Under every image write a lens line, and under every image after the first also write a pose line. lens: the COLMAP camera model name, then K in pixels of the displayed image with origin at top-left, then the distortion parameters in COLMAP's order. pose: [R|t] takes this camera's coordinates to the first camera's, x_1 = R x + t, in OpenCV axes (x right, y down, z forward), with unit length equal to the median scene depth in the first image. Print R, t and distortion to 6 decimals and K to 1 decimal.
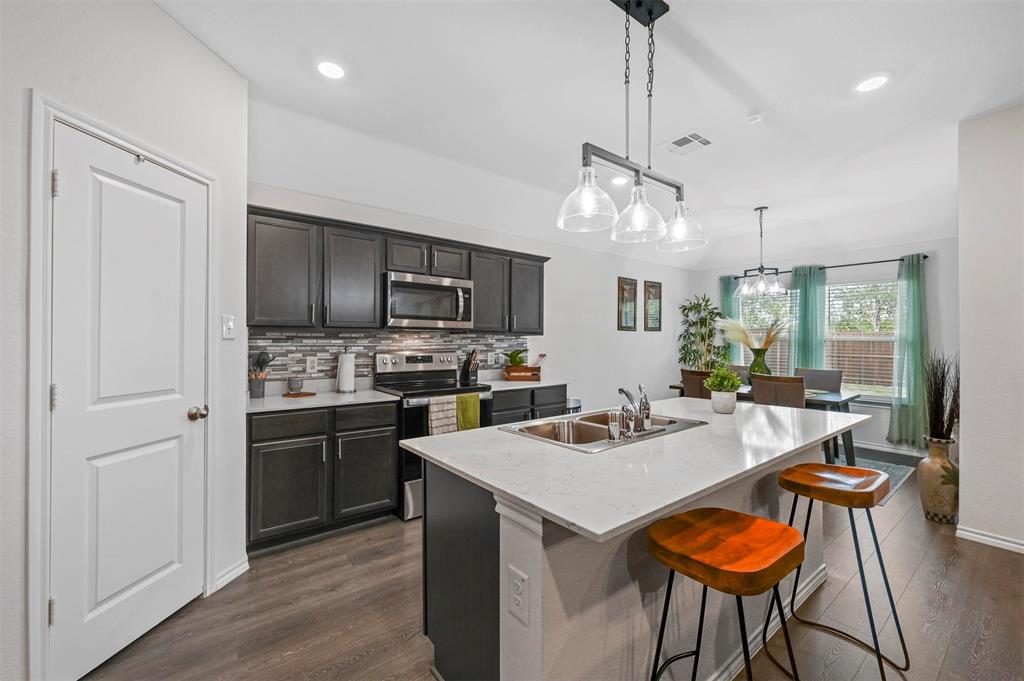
lens RADIAL K [[408.4, 0, 510.6], [0, 408.4, 338.8], [0, 0, 1]] dist [0.000670, 0.000109]
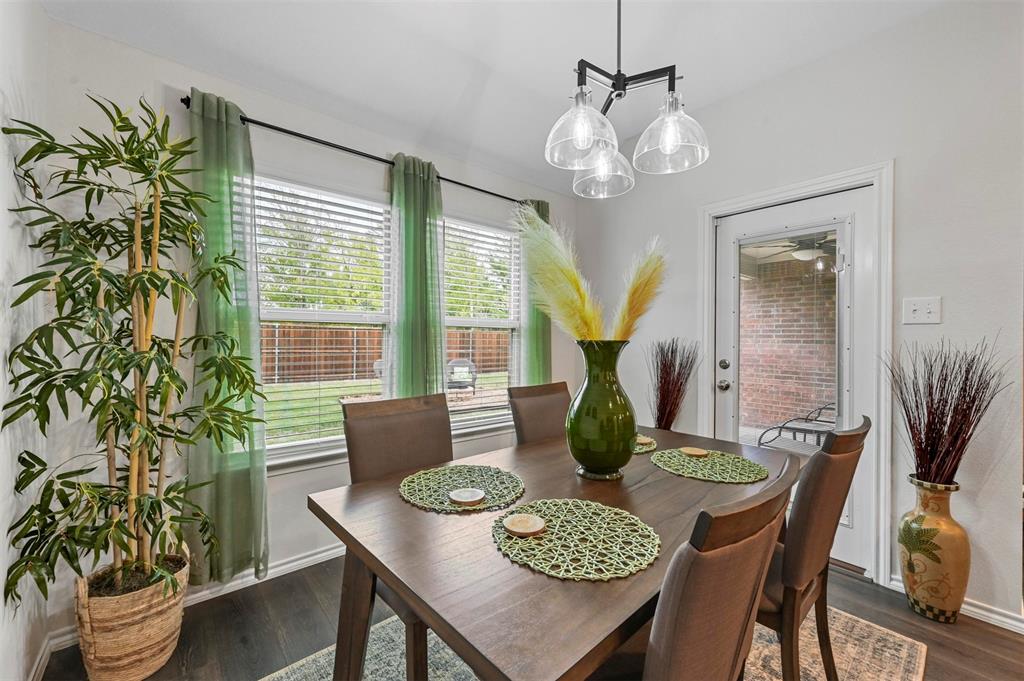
lens RADIAL K [[400.8, 0, 512.0], [0, 400.8, 338.0], [0, 0, 1]] dist [0.000641, 0.000198]
pose [[-0.061431, -0.006884, 0.998088, 0.397164], [-0.008521, 0.999943, 0.006372, 0.026579], [-0.998075, -0.008113, -0.061486, 1.416754]]
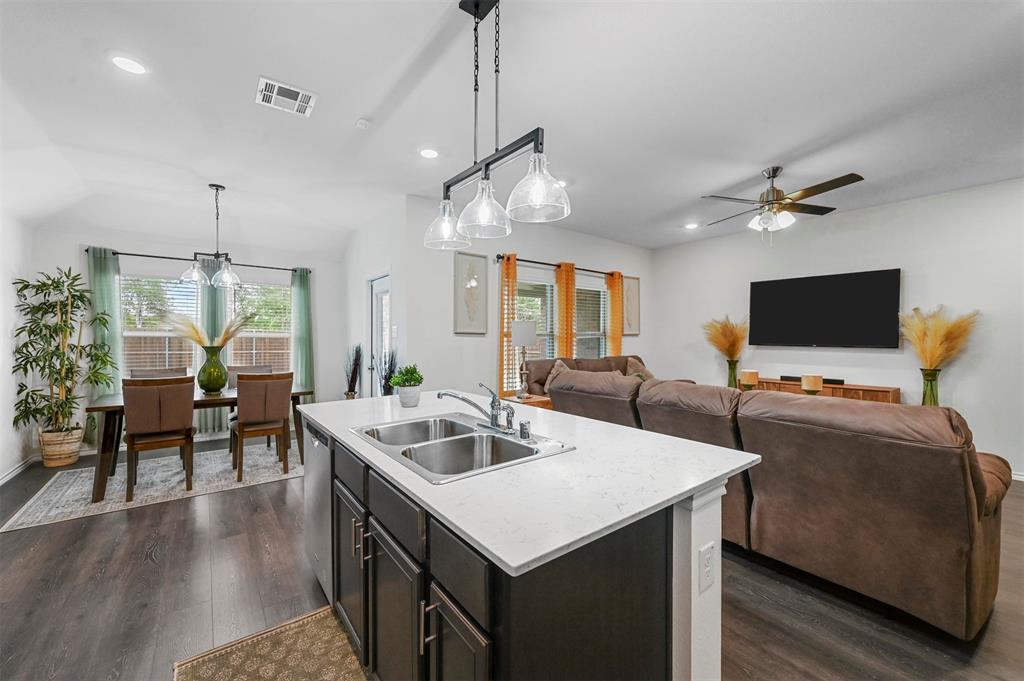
lens RADIAL K [[400.8, 0, 512.0], [0, 400.8, 338.0], [0, 0, 1]] dist [0.000641, 0.000198]
pose [[-0.006149, -0.004566, 0.999971, -0.331560], [-0.003303, 0.999984, 0.004546, 0.000906], [-0.999976, -0.003275, -0.006164, 0.483461]]
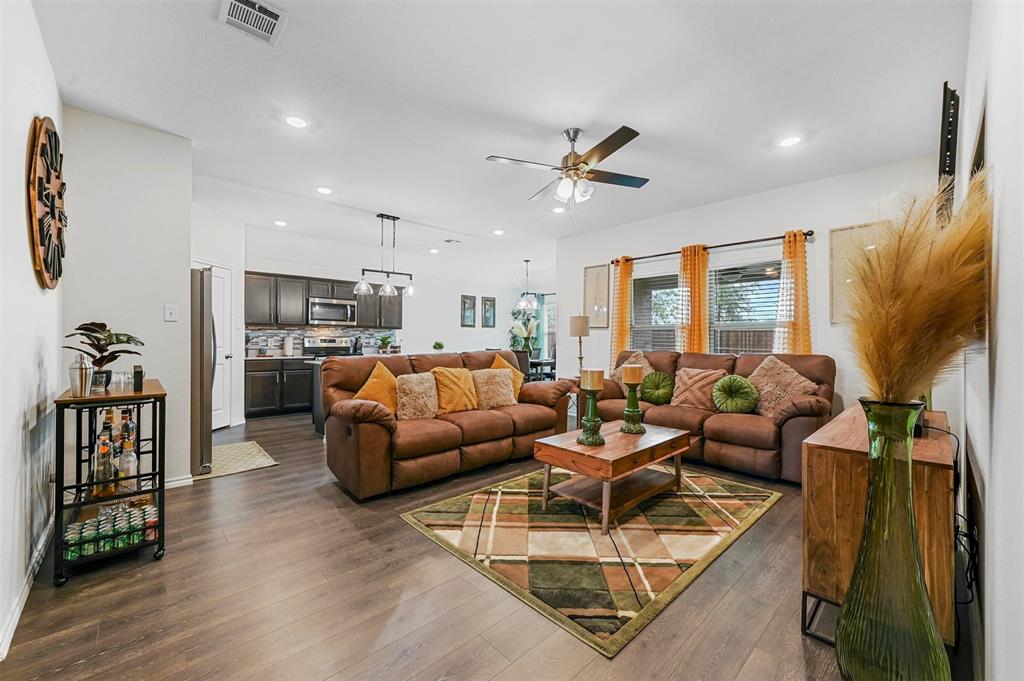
lens RADIAL K [[408.4, 0, 510.6], [0, 408.4, 338.8], [0, 0, 1]] dist [0.000670, 0.000109]
pose [[0.994578, 0.000893, 0.103993, 0.456194], [-0.001342, 0.999990, 0.004244, 0.031477], [-0.103988, -0.004361, 0.994569, -1.067489]]
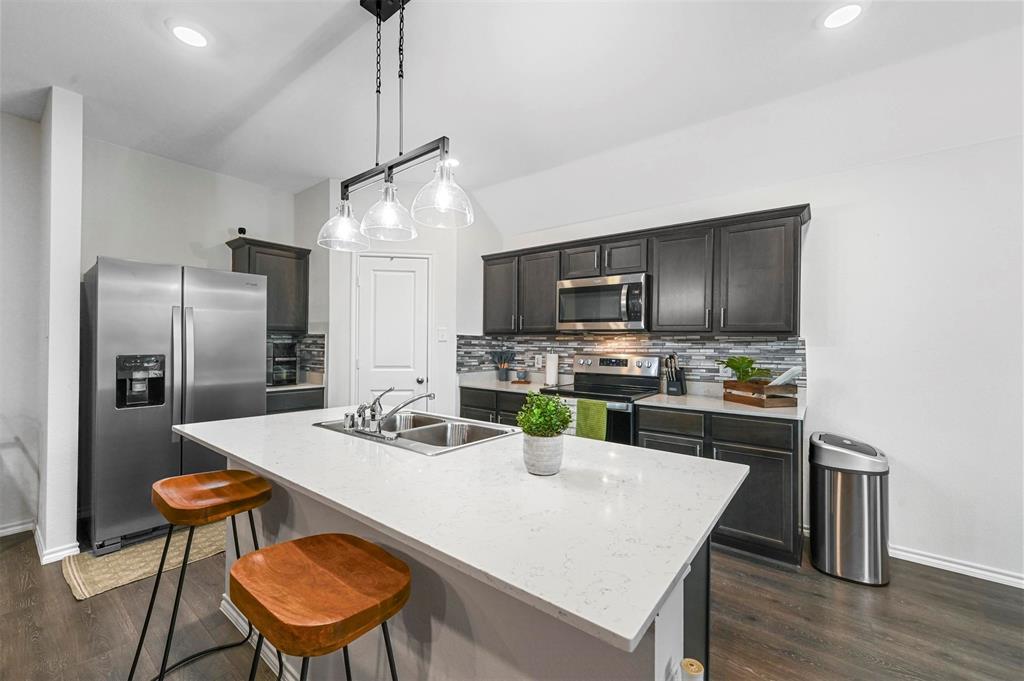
lens RADIAL K [[408.4, 0, 510.6], [0, 408.4, 338.8], [0, 0, 1]] dist [0.000670, 0.000109]
pose [[0.255202, -0.007881, -0.966856, 0.679338], [-0.001902, 0.999961, -0.008653, 0.003050], [0.966886, 0.004047, 0.255177, 0.529084]]
